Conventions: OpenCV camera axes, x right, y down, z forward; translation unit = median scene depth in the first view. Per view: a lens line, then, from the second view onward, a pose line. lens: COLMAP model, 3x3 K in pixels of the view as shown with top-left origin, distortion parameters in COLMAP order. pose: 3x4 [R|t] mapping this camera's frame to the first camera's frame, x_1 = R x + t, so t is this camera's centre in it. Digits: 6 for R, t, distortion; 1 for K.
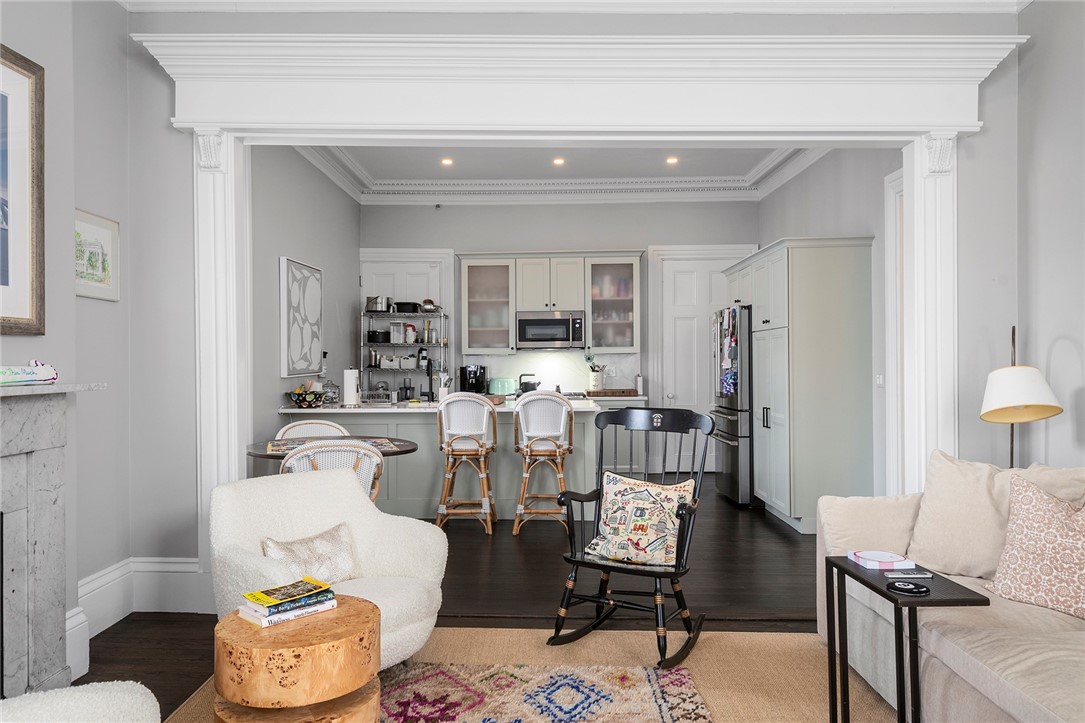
lens RADIAL K [[769.5, 0, 533.1], [0, 769.5, 359.5], [0, 0, 1]] dist [0.012354, -0.000011]
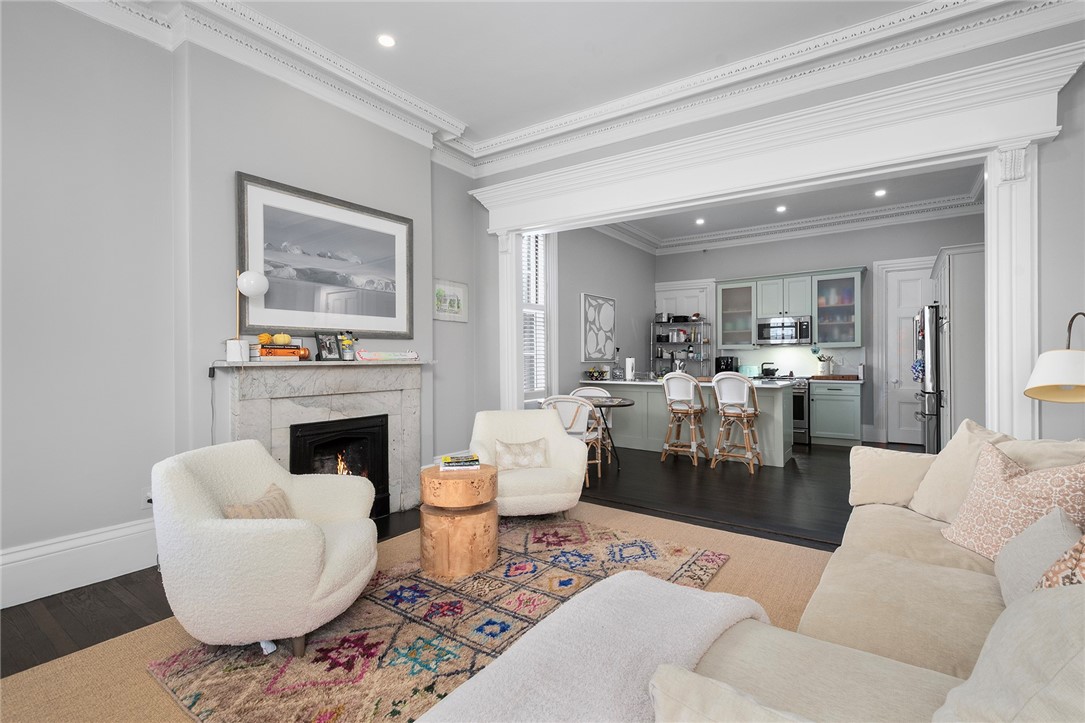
lens RADIAL K [[508.7, 0, 538.2], [0, 508.7, 358.6], [0, 0, 1]] dist [0.010296, -0.000871]
pose [[0.825940, 0.001351, -0.563756, 0.226227], [0.001203, 0.999991, 0.004159, 0.009103], [0.563757, -0.004113, 0.825931, -0.006519]]
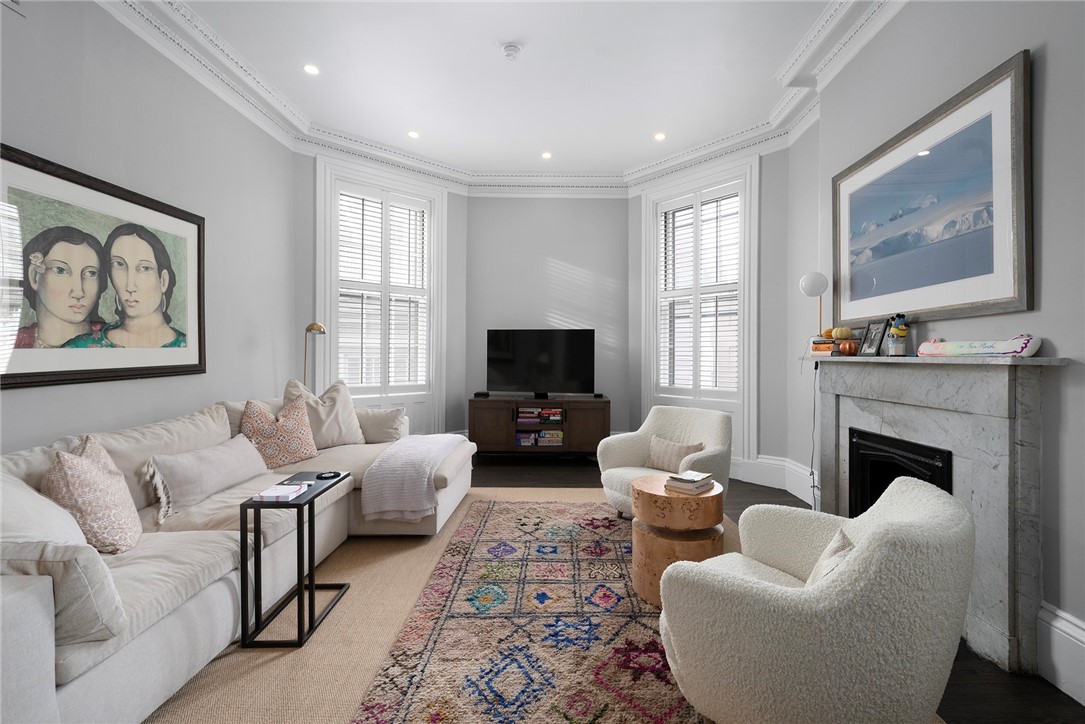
lens RADIAL K [[491.6, 0, 562.6], [0, 491.6, 354.5], [0, 0, 1]] dist [0.001930, 0.000063]
pose [[-0.999602, 0.002358, -0.028102, -0.002467], [0.002480, 0.999988, -0.004331, 0.013110], [0.028091, -0.004399, -0.999596, 0.743437]]
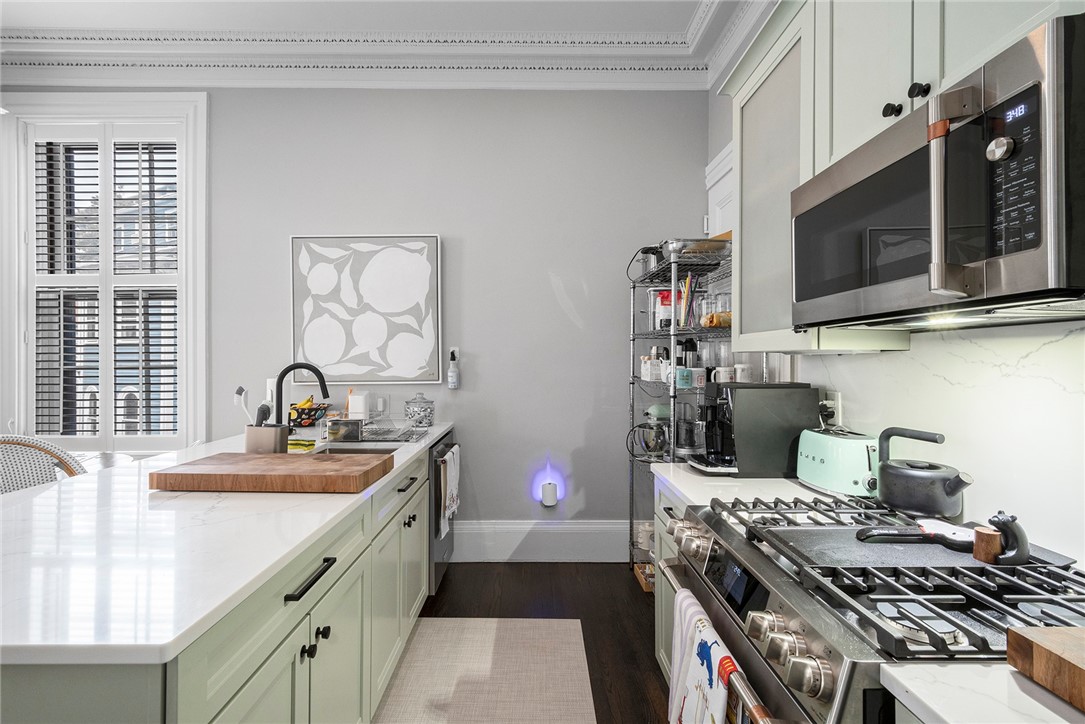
lens RADIAL K [[508.7, 0, 538.2], [0, 508.7, 359.1], [0, 0, 1]] dist [0.010296, -0.000871]
pose [[0.013681, 0.003964, -0.999899, 0.201076], [-0.000663, 0.999992, 0.003956, -0.005872], [0.999906, 0.000609, 0.013683, 1.165612]]
